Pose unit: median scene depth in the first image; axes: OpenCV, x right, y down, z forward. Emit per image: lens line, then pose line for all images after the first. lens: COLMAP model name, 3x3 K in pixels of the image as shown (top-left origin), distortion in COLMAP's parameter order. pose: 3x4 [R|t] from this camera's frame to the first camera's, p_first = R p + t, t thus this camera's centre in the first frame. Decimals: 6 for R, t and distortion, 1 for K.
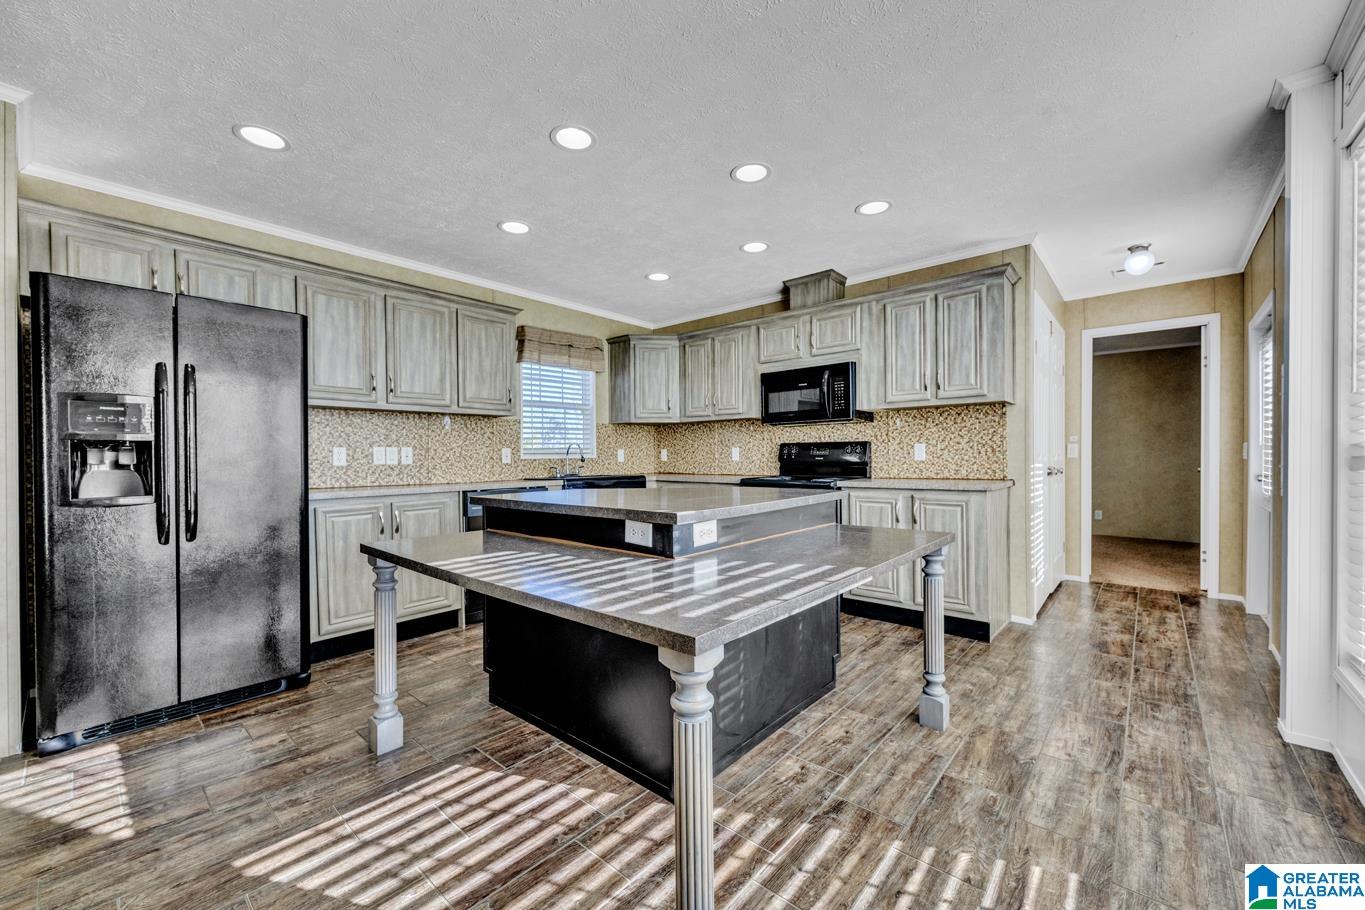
lens RADIAL K [[539.7, 0, 680.0], [0, 539.7, 456.0], [0, 0, 1]] dist [0.003086, 0.000307]
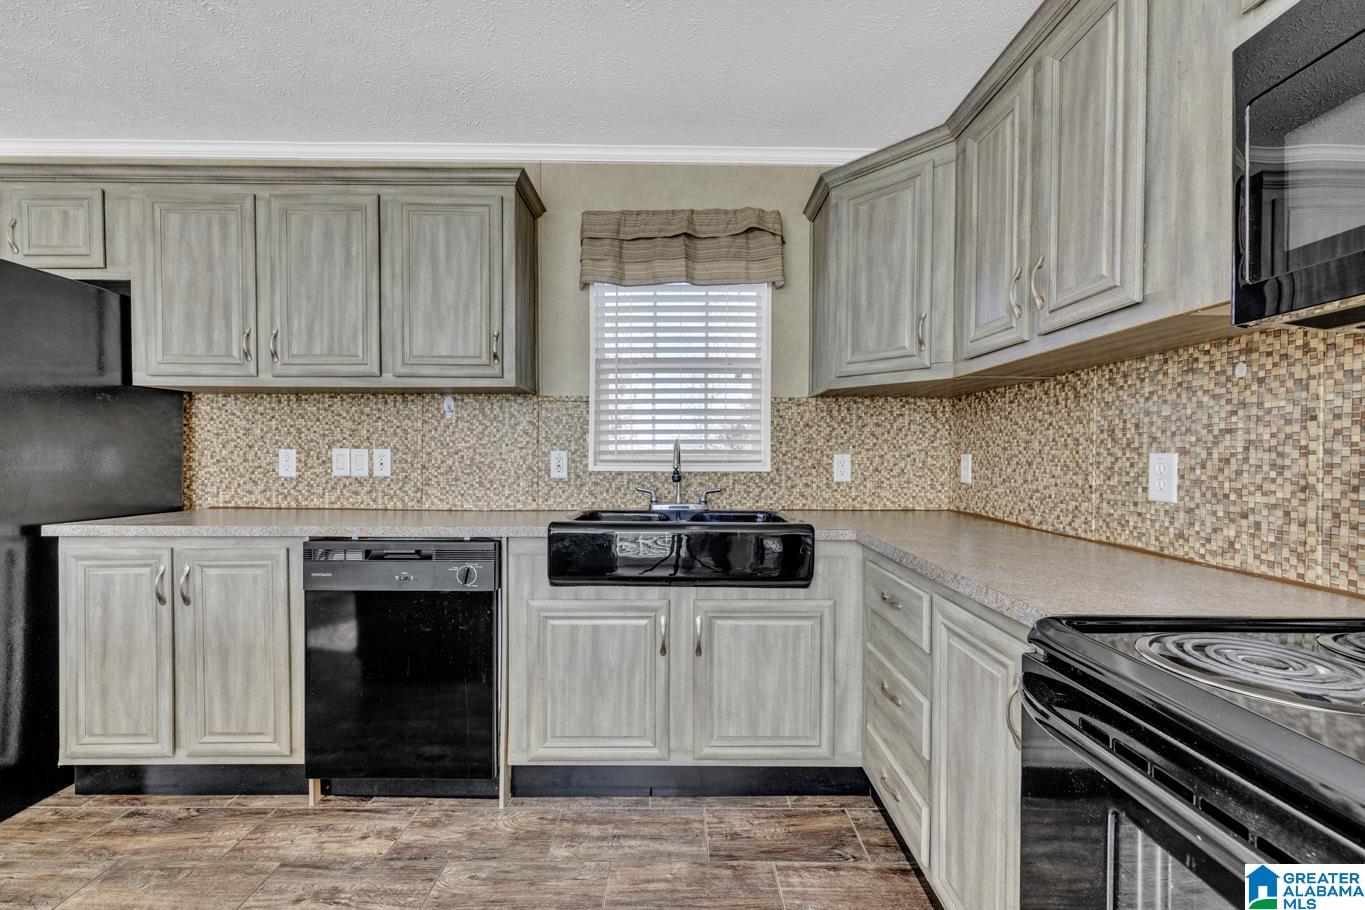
lens RADIAL K [[539.7, 0, 685.5], [0, 539.7, 459.1], [0, 0, 1]] dist [0.003086, 0.000307]
pose [[0.663727, 0.019576, -0.747719, 0.193689], [-0.011214, 0.999806, 0.016223, -0.018971], [0.747891, -0.002383, 0.663817, 0.856500]]
